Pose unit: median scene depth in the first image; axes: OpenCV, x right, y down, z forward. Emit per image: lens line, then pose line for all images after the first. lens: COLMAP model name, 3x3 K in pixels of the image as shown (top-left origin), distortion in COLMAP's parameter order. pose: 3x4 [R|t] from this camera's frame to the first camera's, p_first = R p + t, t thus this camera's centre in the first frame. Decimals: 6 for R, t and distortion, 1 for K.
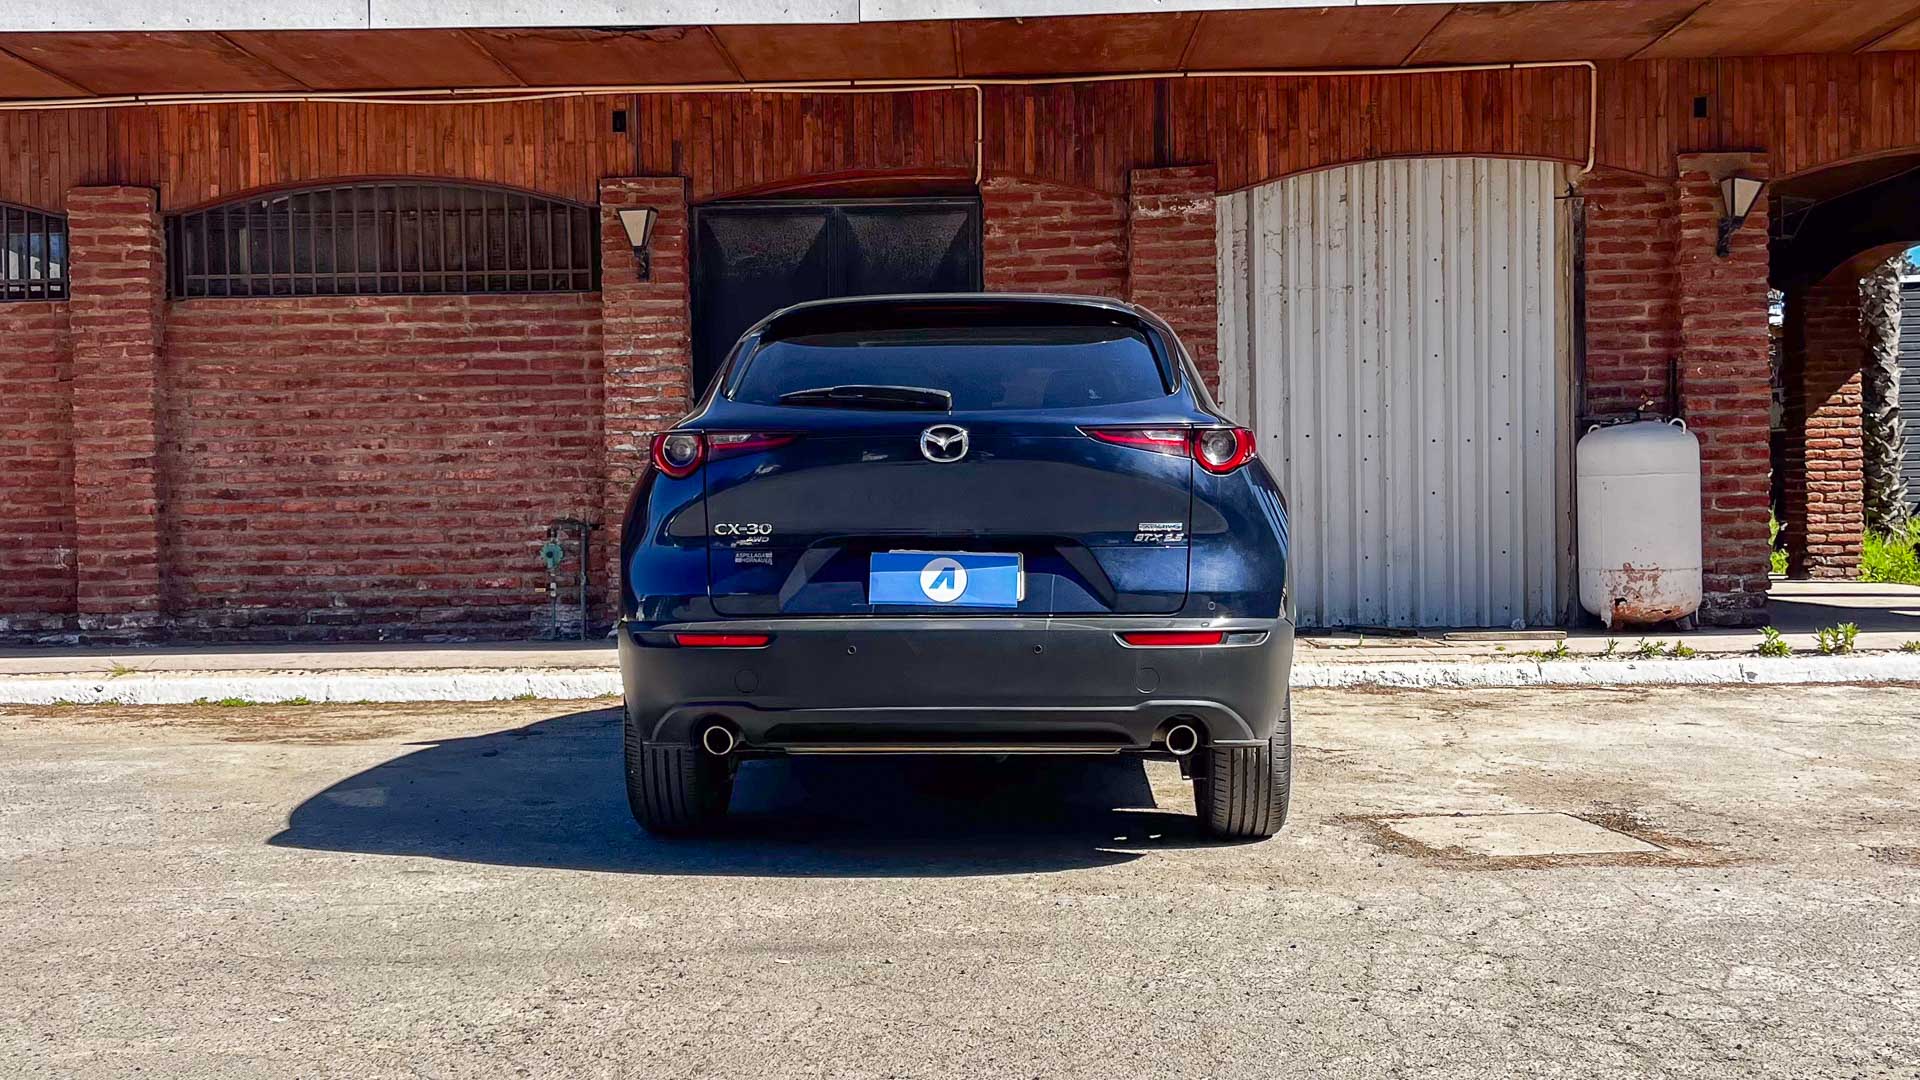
lens RADIAL K [[1952.0, 0, 943.3], [0, 1952.0, 530.0], [0, 0, 1]] dist [0.042011, 0.000000]
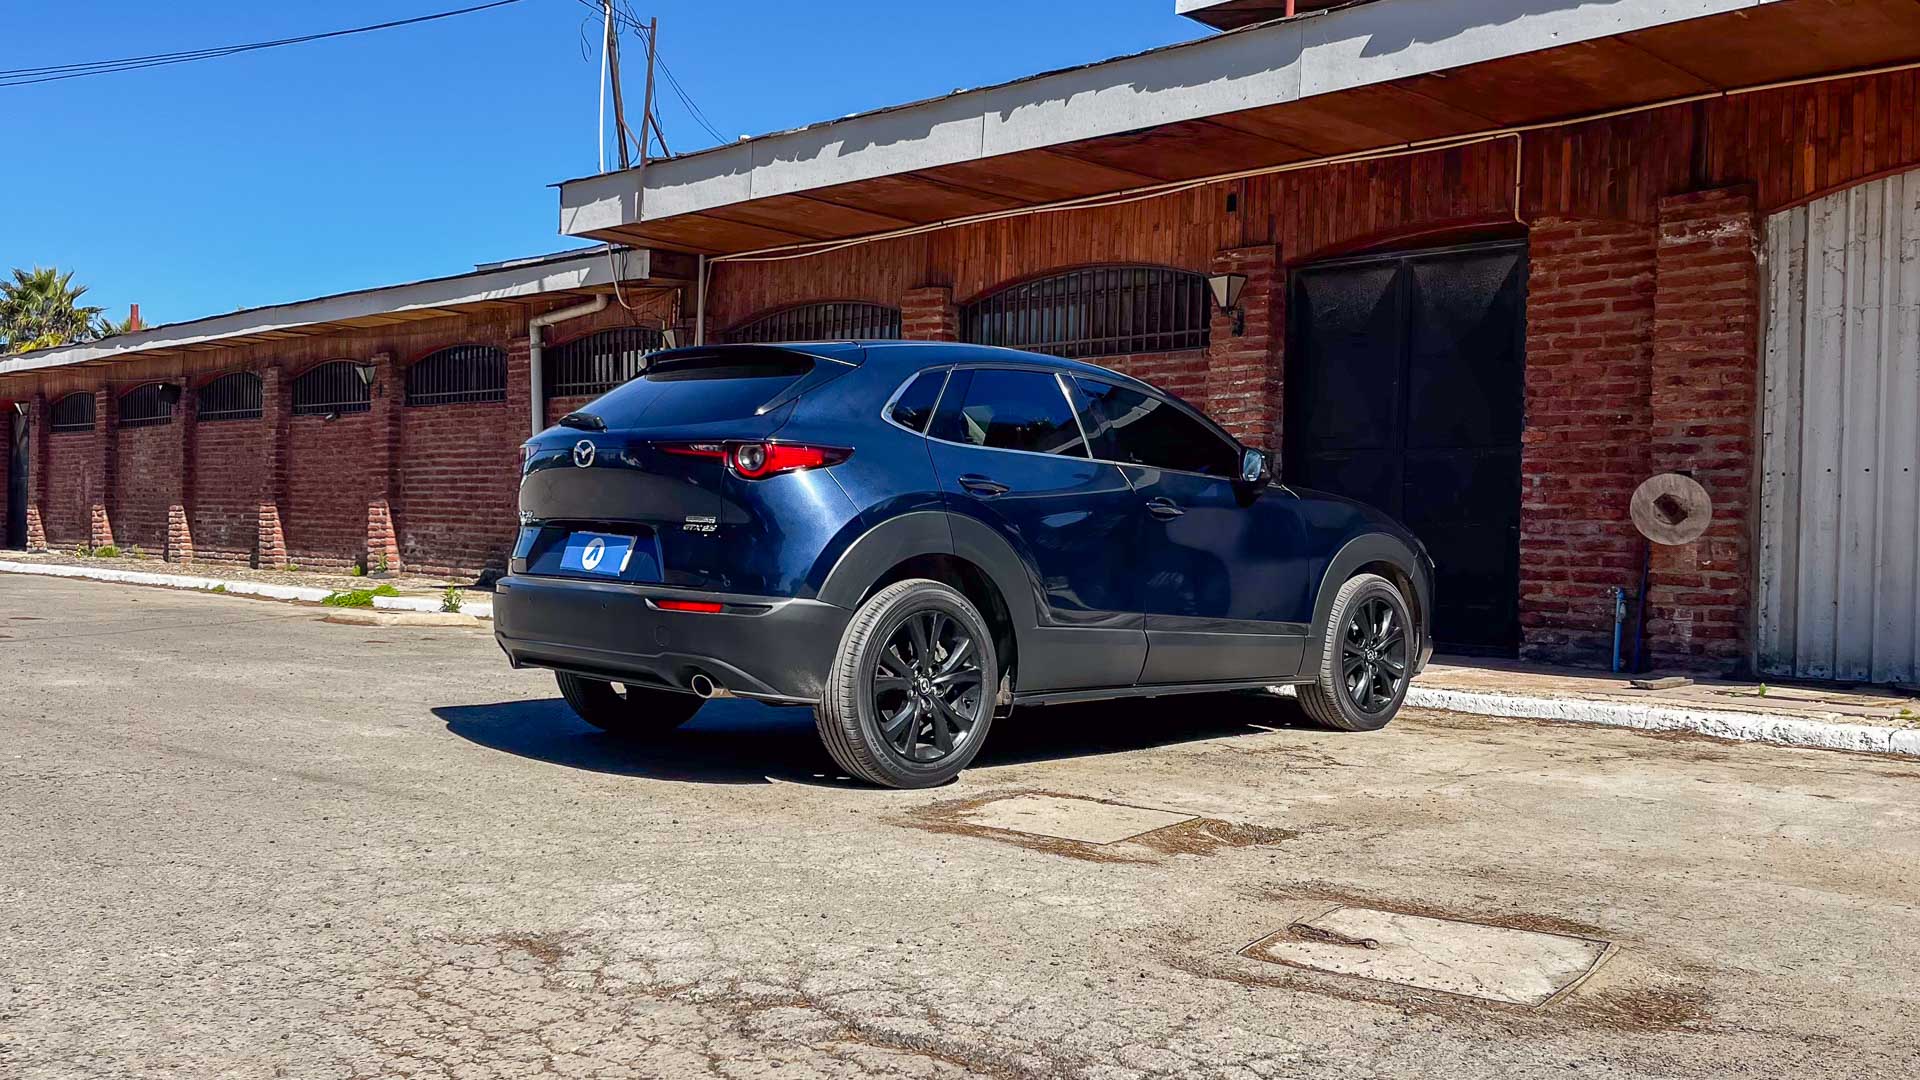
lens RADIAL K [[1734.7, 0, 932.7], [0, 1734.7, 523.3], [0, 0, 1]] dist [0.058648, -0.064151]
pose [[0.725062, 0.026664, -0.688168, 0.435846], [-0.043412, 0.999033, -0.007031, 0.000969], [0.687314, 0.034973, 0.725518, 0.115869]]
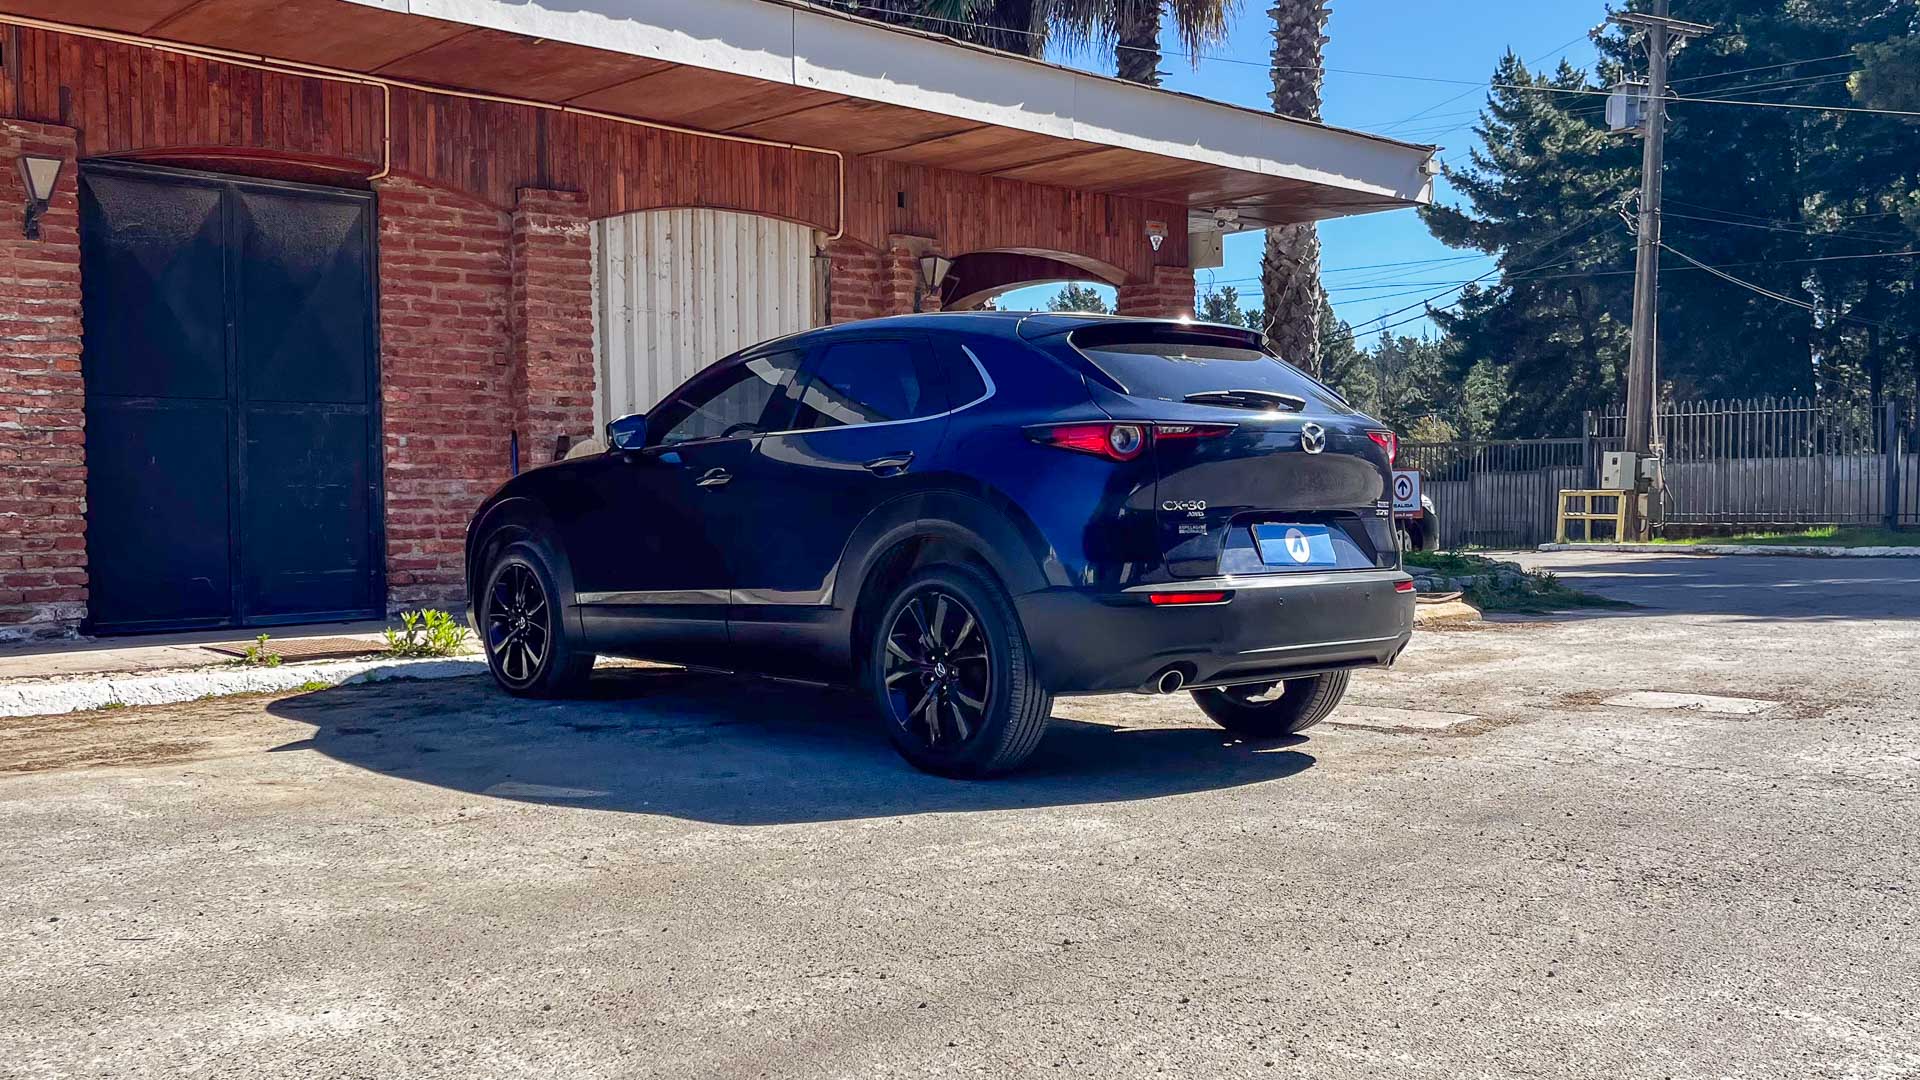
lens RADIAL K [[1734.7, 0, 915.4], [0, 1734.7, 543.1], [0, 0, 1]] dist [0.058648, -0.064151]
pose [[0.719353, -0.010394, 0.694567, -0.417761], [0.005137, 0.999940, 0.009644, 0.005035], [-0.694626, -0.003370, 0.719363, 0.148659]]
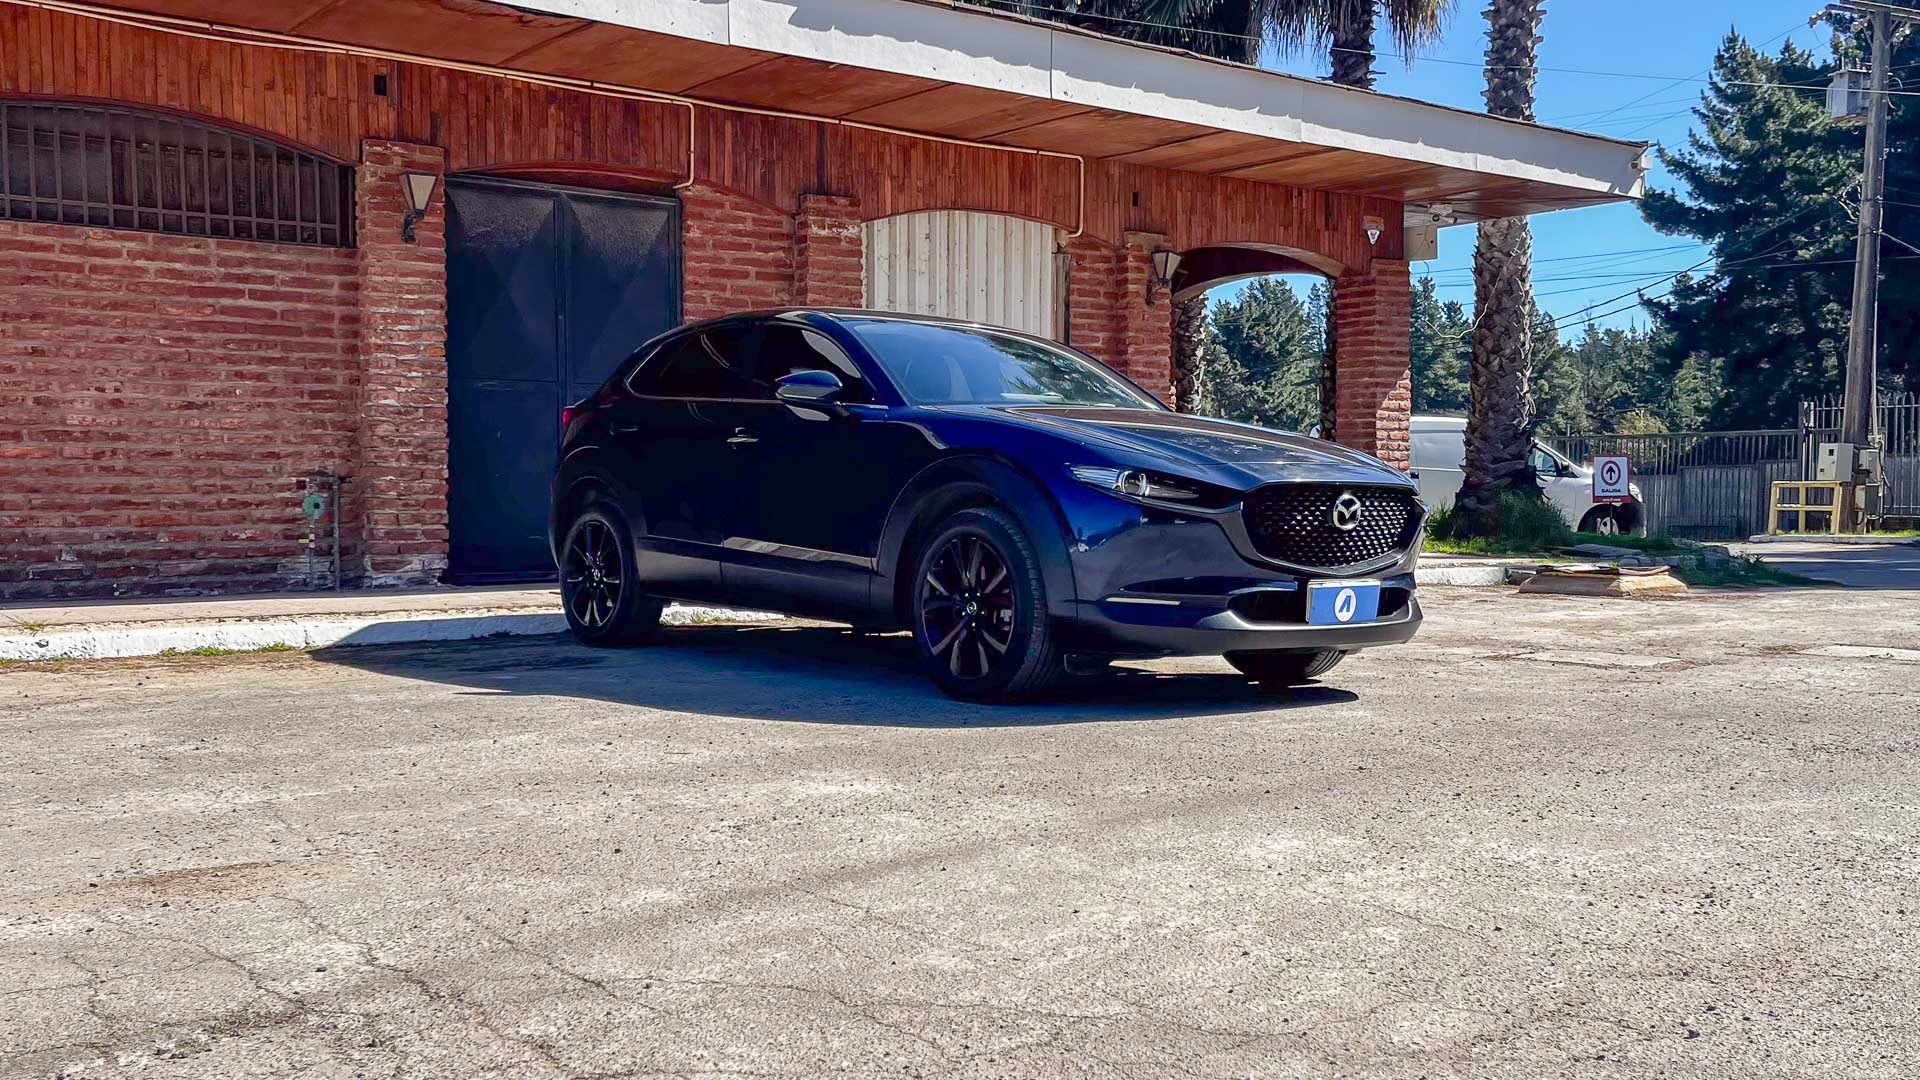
lens RADIAL K [[1734.7, 0, 942.1], [0, 1734.7, 550.5], [0, 0, 1]] dist [0.058648, -0.064151]
pose [[0.779507, -0.008205, 0.626340, -0.513309], [-0.003700, 0.999836, 0.017701, 0.018456], [-0.626383, -0.016116, 0.779349, 0.096011]]
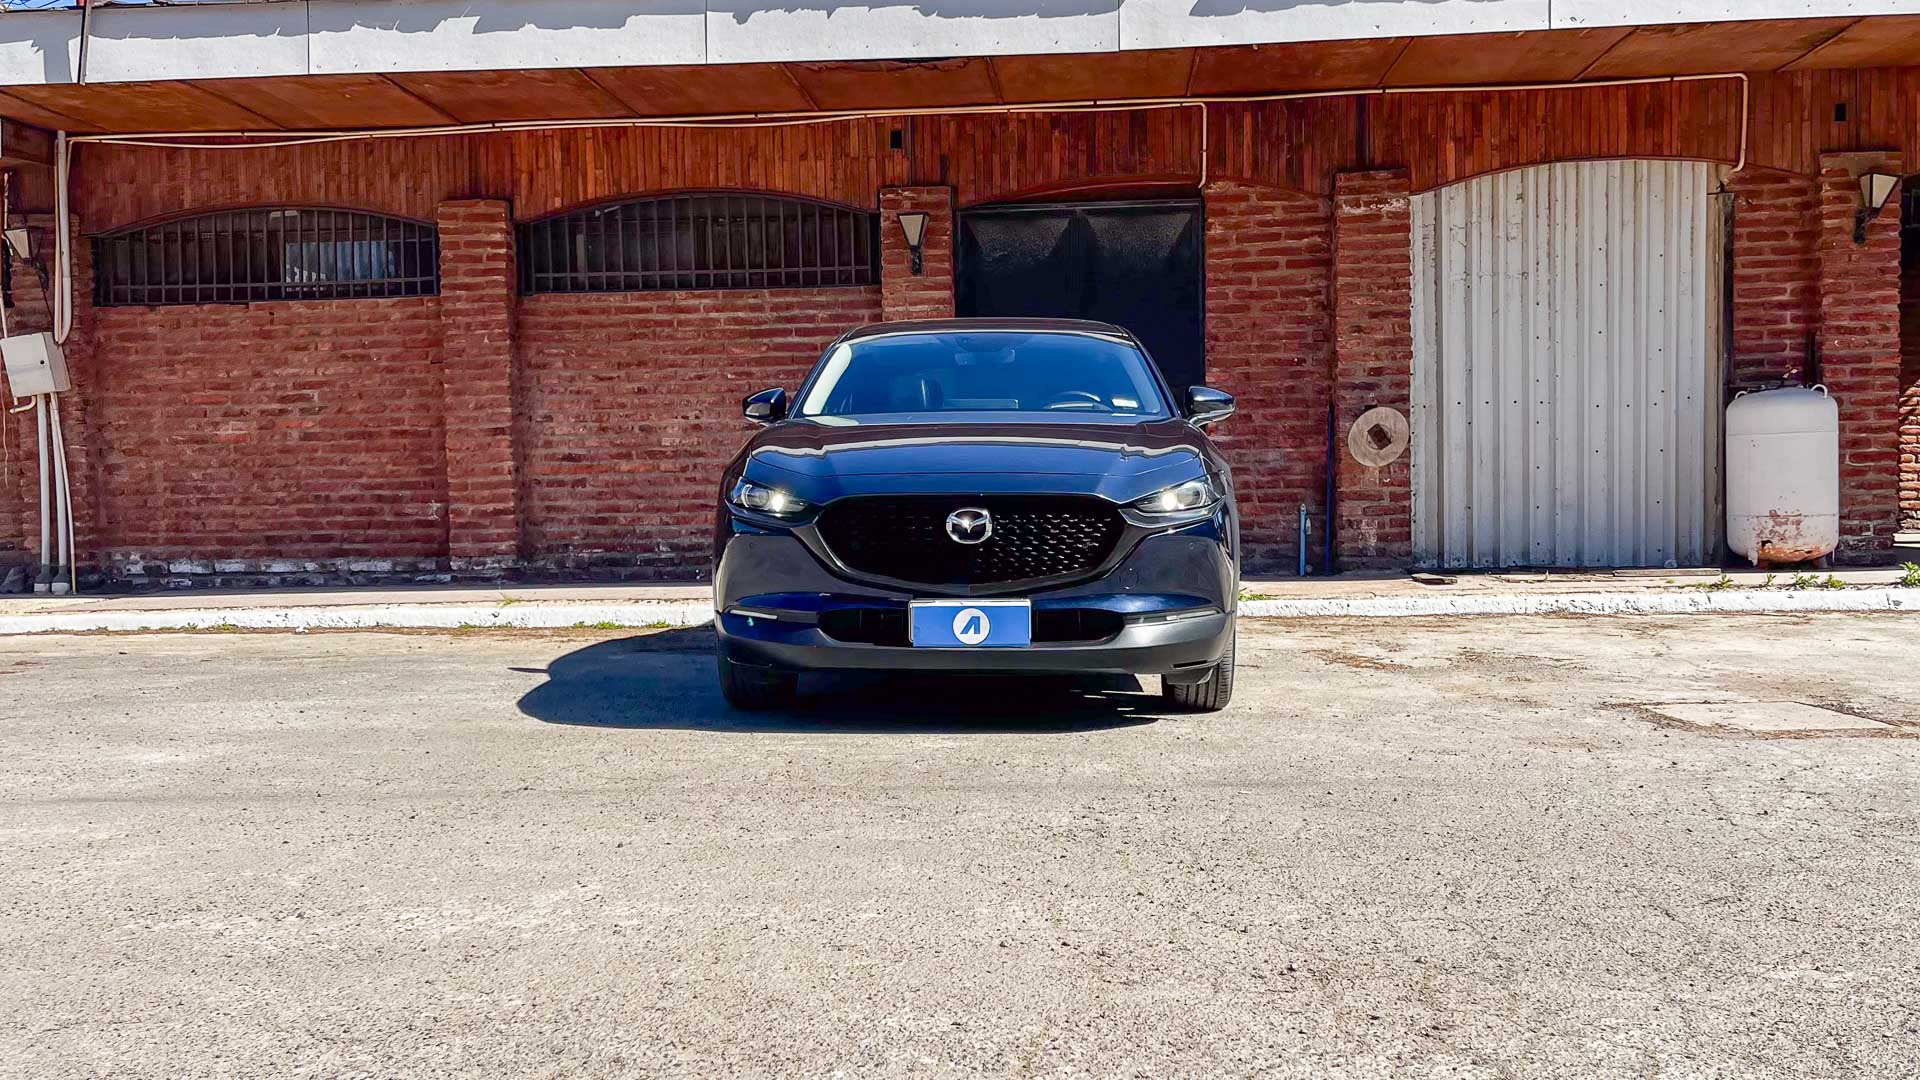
lens RADIAL K [[1734.7, 0, 972.6], [0, 1734.7, 555.7], [0, 0, 1]] dist [0.058648, -0.064151]
pose [[0.998799, -0.001563, -0.048978, -0.068611], [0.003123, 0.999489, 0.031806, 0.008869], [0.048903, -0.031920, 0.998293, -0.051523]]
